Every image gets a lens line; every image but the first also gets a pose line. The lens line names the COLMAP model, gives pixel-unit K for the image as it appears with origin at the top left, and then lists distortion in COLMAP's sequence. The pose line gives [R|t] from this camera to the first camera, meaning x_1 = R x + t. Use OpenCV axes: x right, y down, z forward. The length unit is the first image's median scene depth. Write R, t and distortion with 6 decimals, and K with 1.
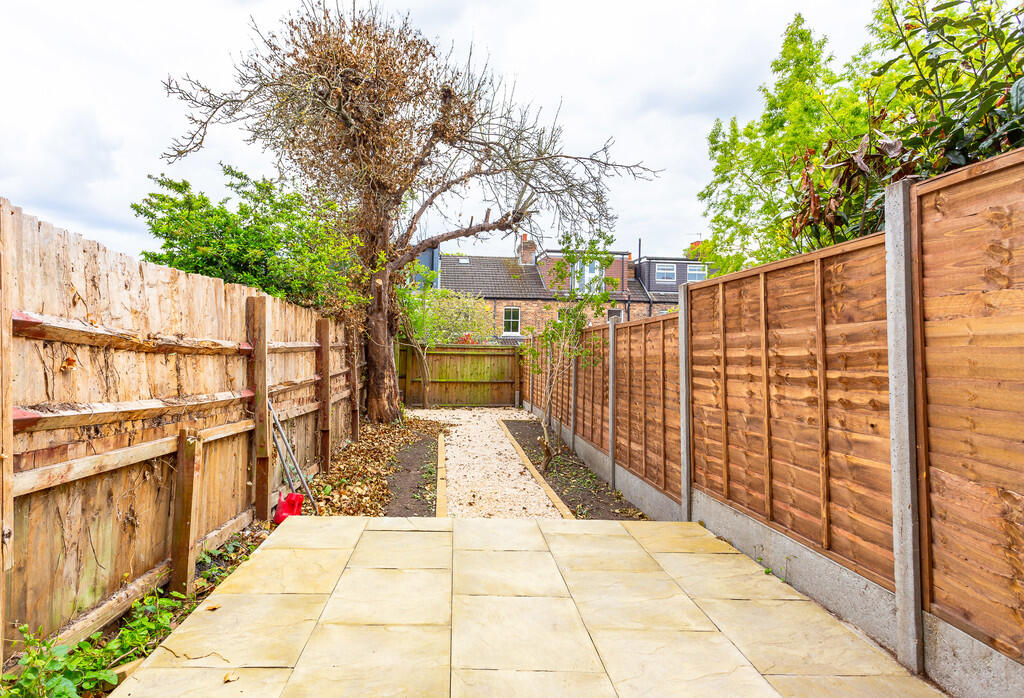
lens RADIAL K [[495.4, 0, 511.2], [0, 495.4, 328.4], [0, 0, 1]] dist [-0.000142, 0.000035]
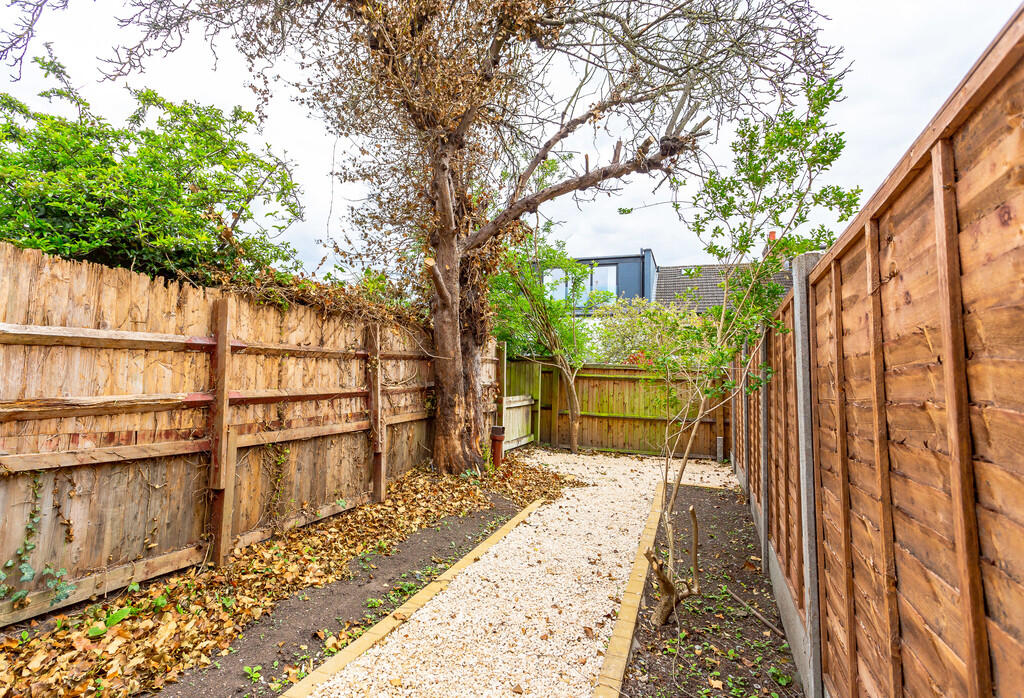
lens RADIAL K [[495.4, 0, 511.2], [0, 495.4, 328.4], [0, 0, 1]] dist [-0.000142, 0.000035]
pose [[0.872527, -0.040343, -0.486897, 0.131946], [0.008160, 0.997649, -0.068040, 0.036634], [0.488497, 0.055393, 0.870805, 0.397151]]
